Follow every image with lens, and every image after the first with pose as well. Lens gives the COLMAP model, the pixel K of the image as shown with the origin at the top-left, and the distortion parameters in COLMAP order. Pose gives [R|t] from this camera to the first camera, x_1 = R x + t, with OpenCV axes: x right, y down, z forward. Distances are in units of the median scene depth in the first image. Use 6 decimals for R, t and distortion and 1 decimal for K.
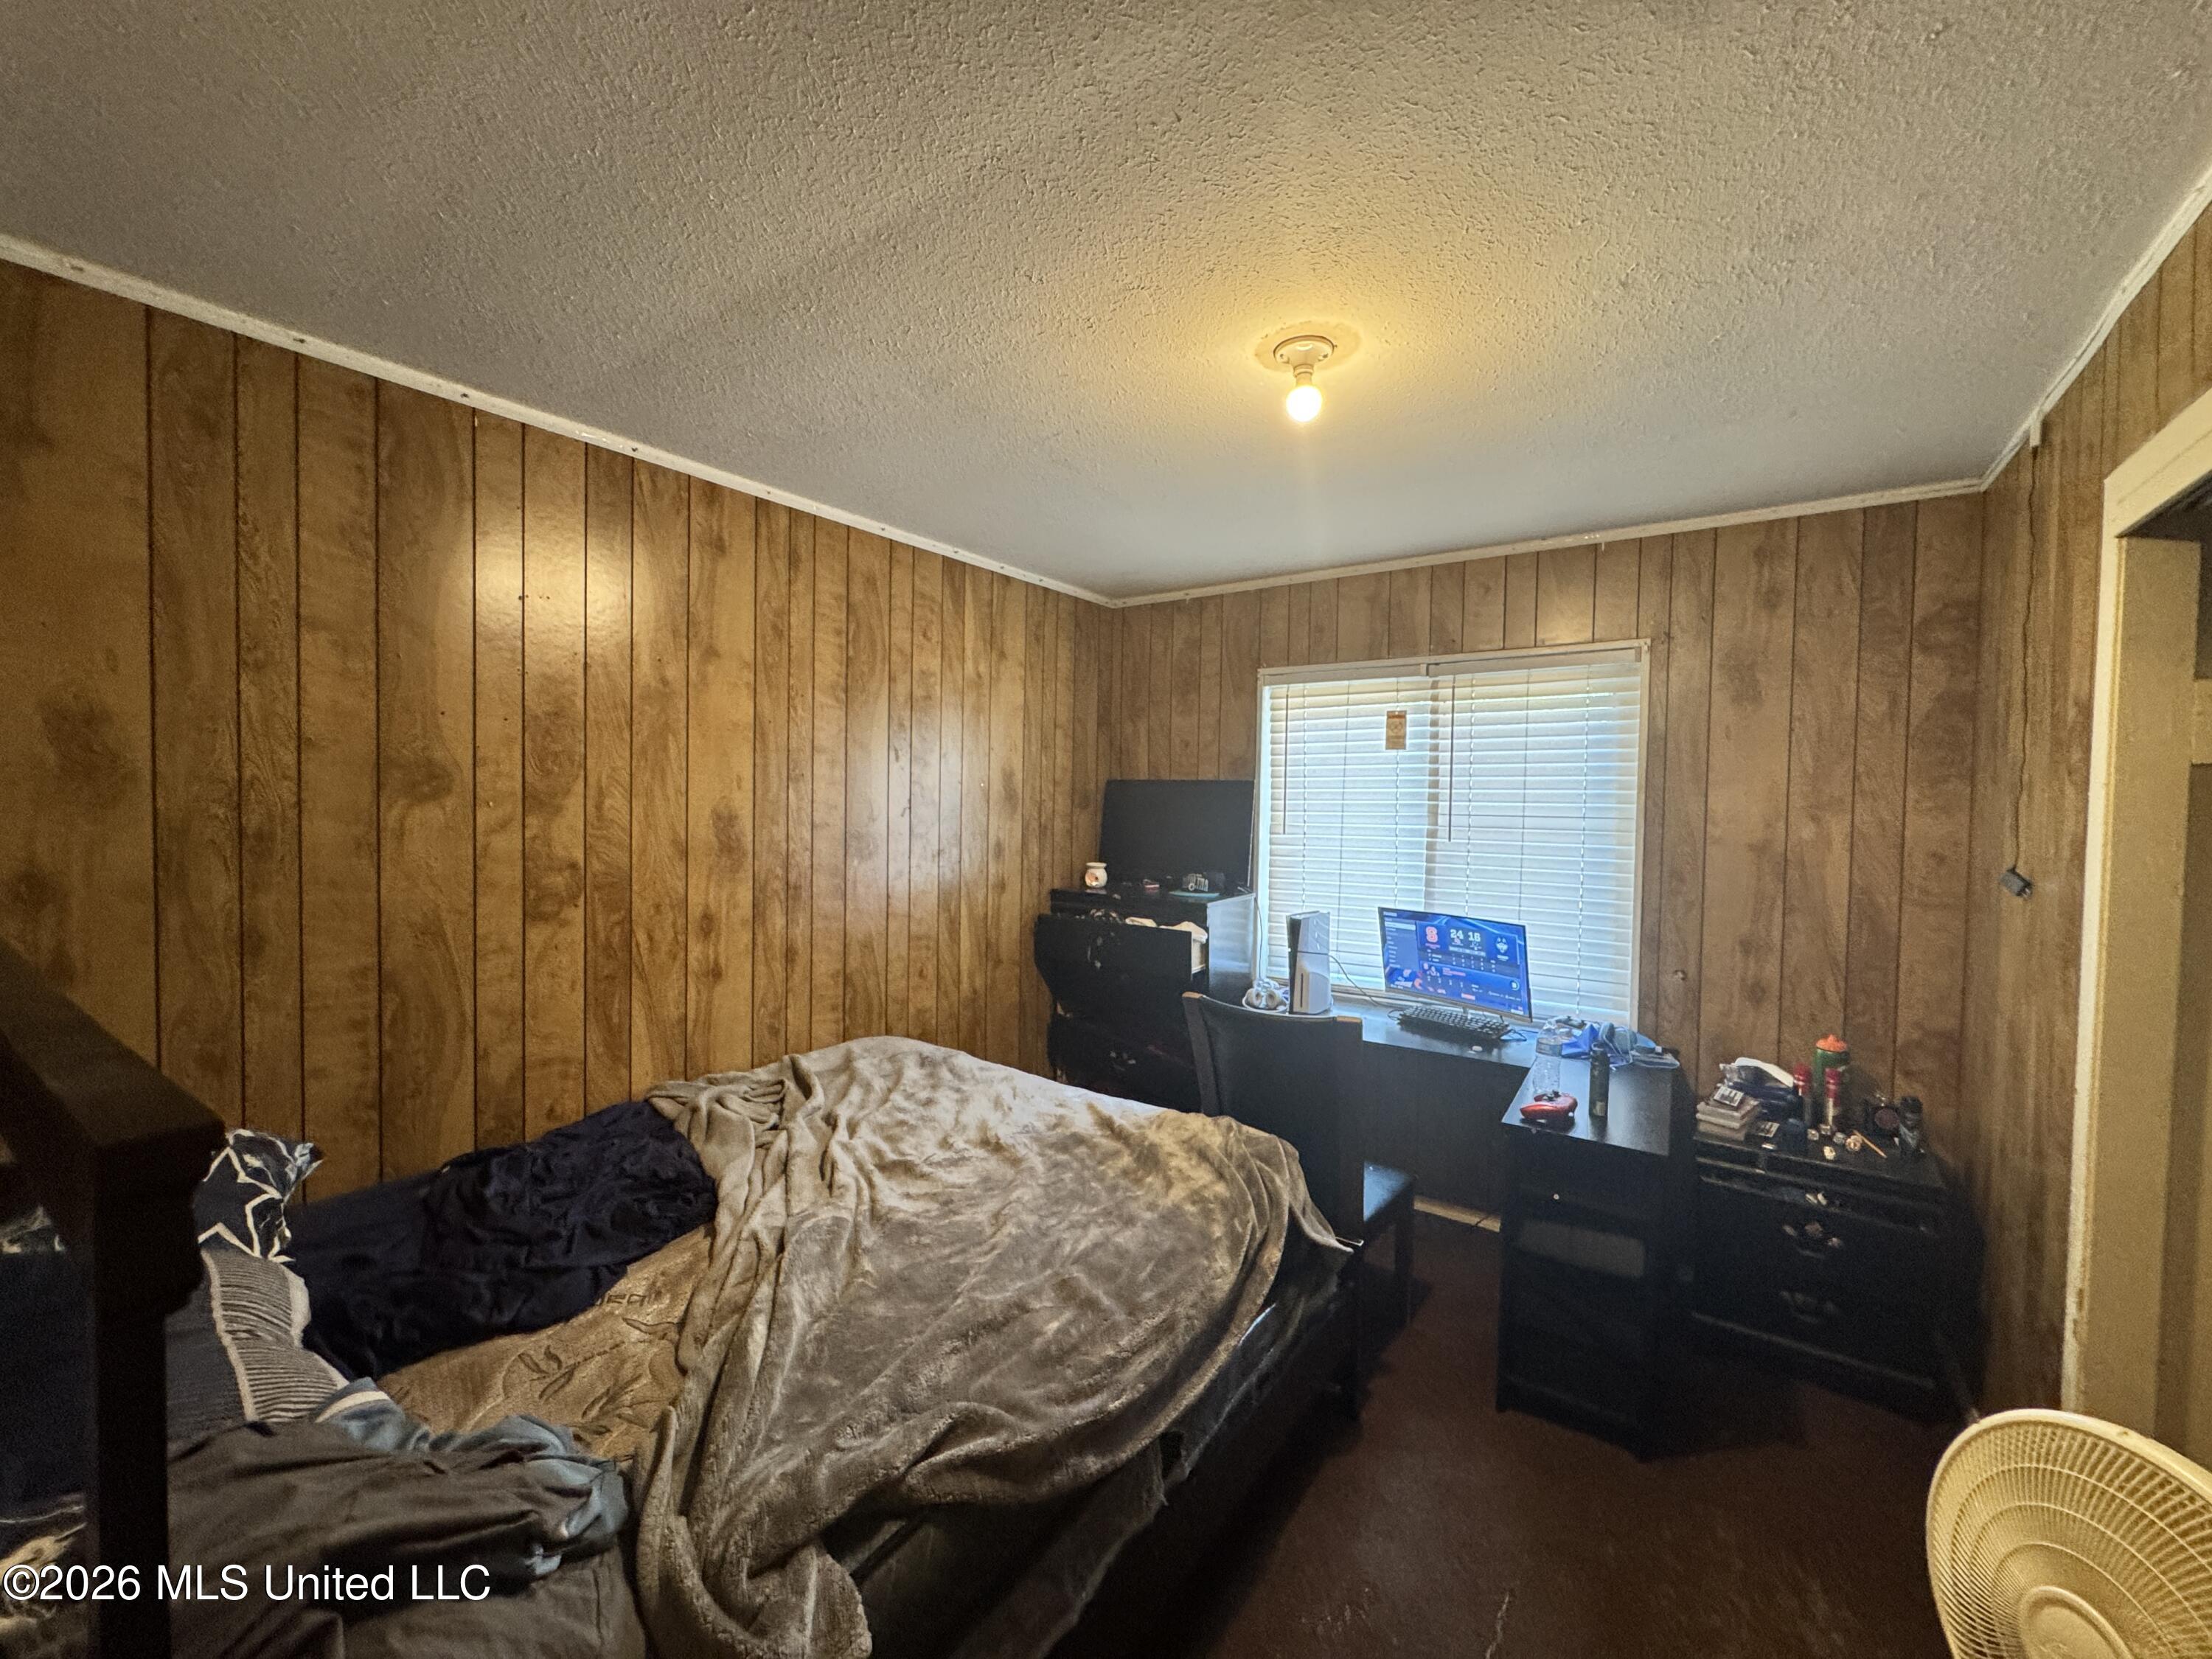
lens RADIAL K [[889.7, 0, 1106.5], [0, 889.7, 833.8], [0, 0, 1]] dist [-0.004650, 0.000828]
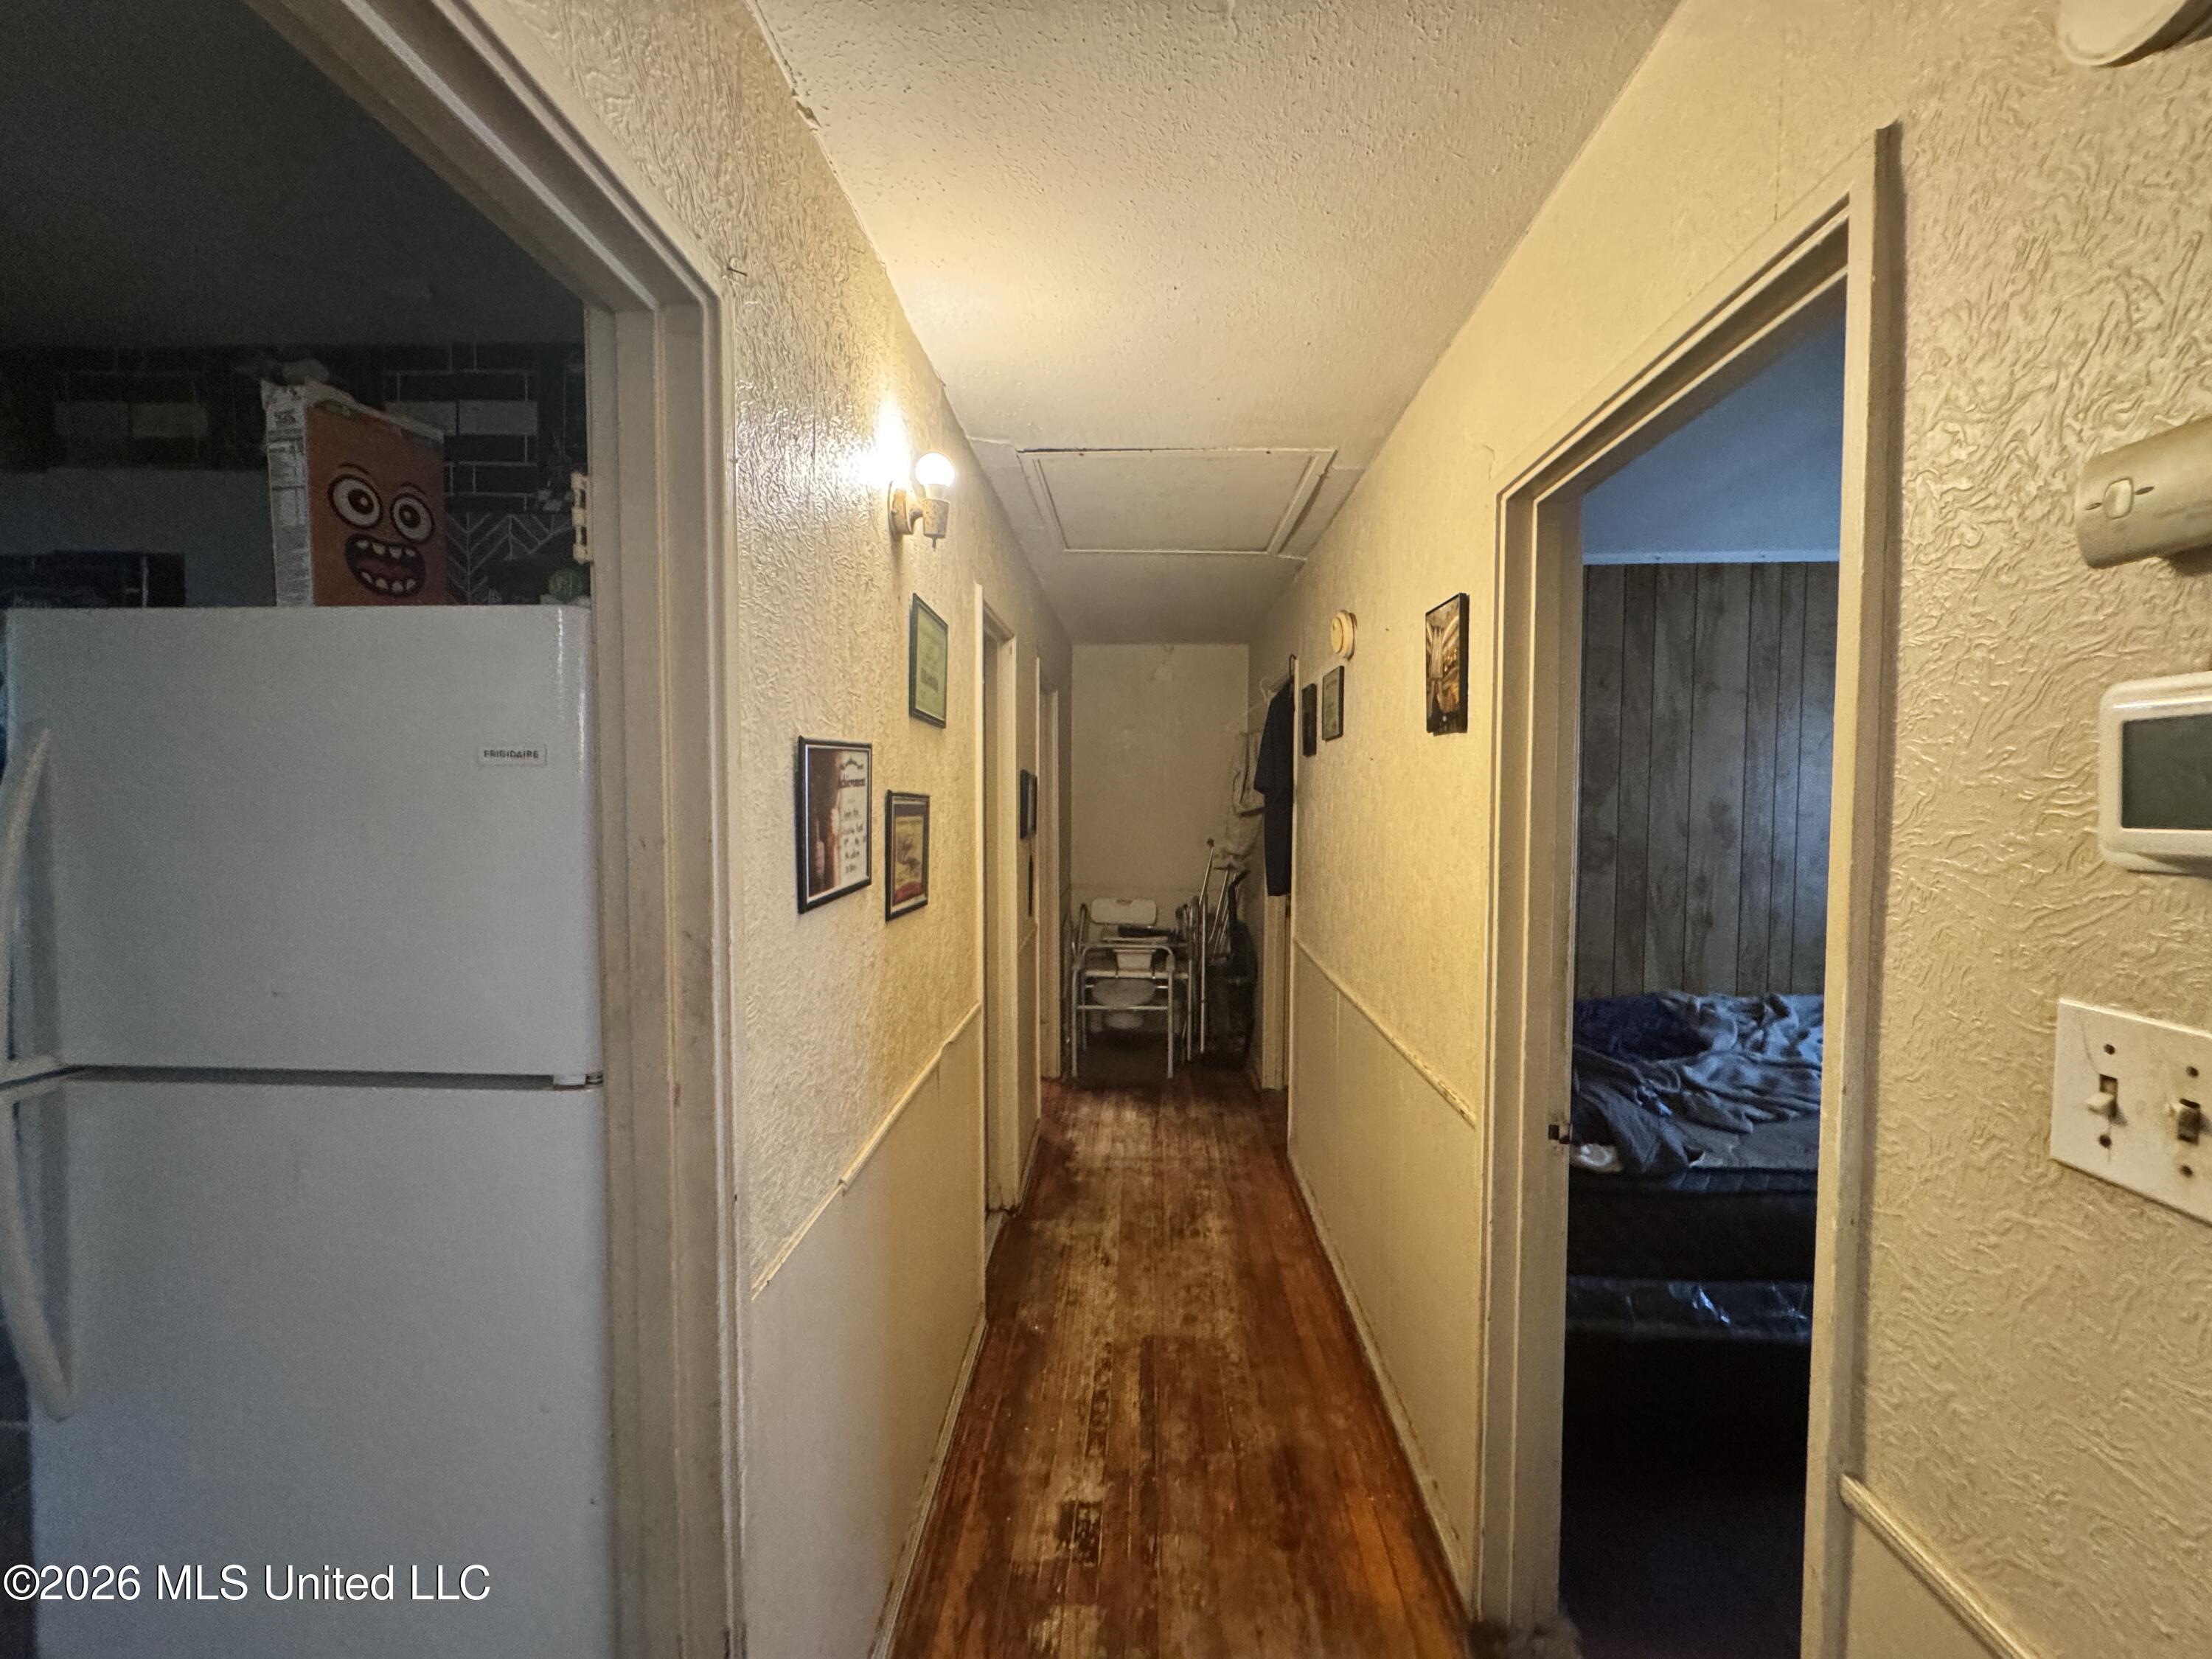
lens RADIAL K [[889.7, 0, 1104.4], [0, 889.7, 828.8], [0, 0, 1]] dist [-0.004650, 0.000828]
pose [[0.538038, 0.021176, -0.842654, 0.215425], [-0.020079, 0.999723, 0.012303, 0.017330], [0.842681, 0.010300, 0.538314, -0.536917]]
